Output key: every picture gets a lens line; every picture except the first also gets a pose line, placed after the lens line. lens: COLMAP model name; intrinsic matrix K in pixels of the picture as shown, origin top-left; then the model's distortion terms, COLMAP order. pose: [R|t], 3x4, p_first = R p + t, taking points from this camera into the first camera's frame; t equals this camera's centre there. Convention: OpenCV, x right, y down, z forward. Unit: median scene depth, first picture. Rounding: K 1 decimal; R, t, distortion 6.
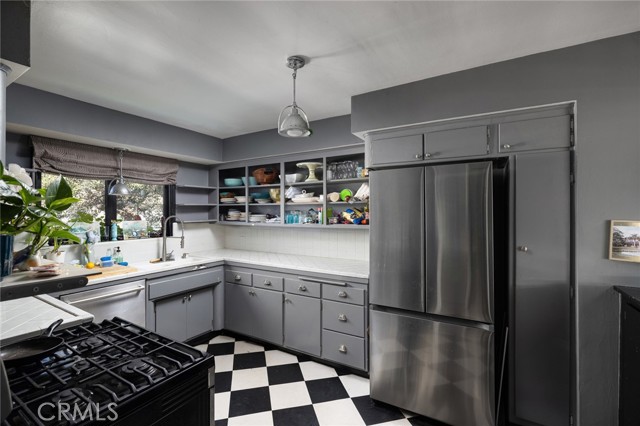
lens RADIAL K [[284.6, 0, 319.6], [0, 284.6, 211.4], [0, 0, 1]] dist [0.002119, 0.000113]
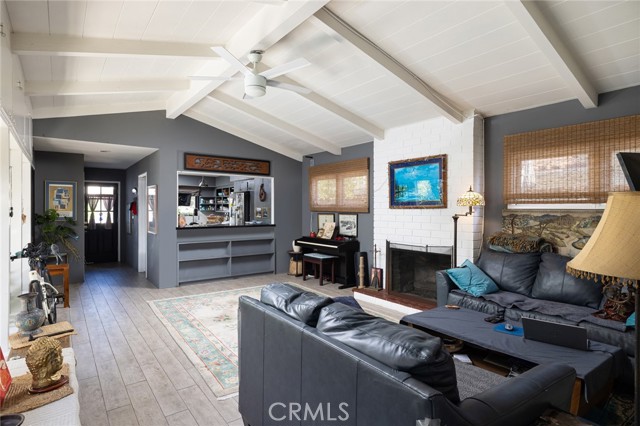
lens RADIAL K [[352.9, 0, 320.3], [0, 352.9, 211.2], [0, 0, 1]] dist [0.000134, 0.000007]
pose [[0.921023, 0.005416, -0.389470, 2.024508], [-0.002005, 0.999956, 0.009164, 0.012931], [0.389502, -0.007660, 0.920994, -1.758440]]
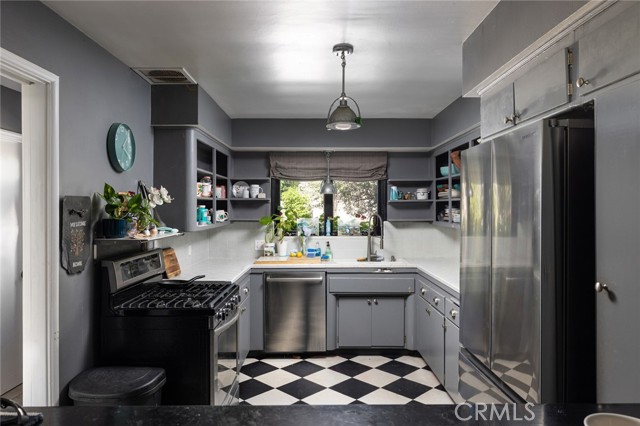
lens RADIAL K [[427.1, 0, 319.7], [0, 427.1, 211.7], [0, 0, 1]] dist [-0.007305, -0.000239]
pose [[0.523744, 0.006127, -0.851854, 0.628397], [0.003494, 0.999950, 0.009340, -0.003972], [0.851868, -0.007869, 0.523697, 0.116225]]
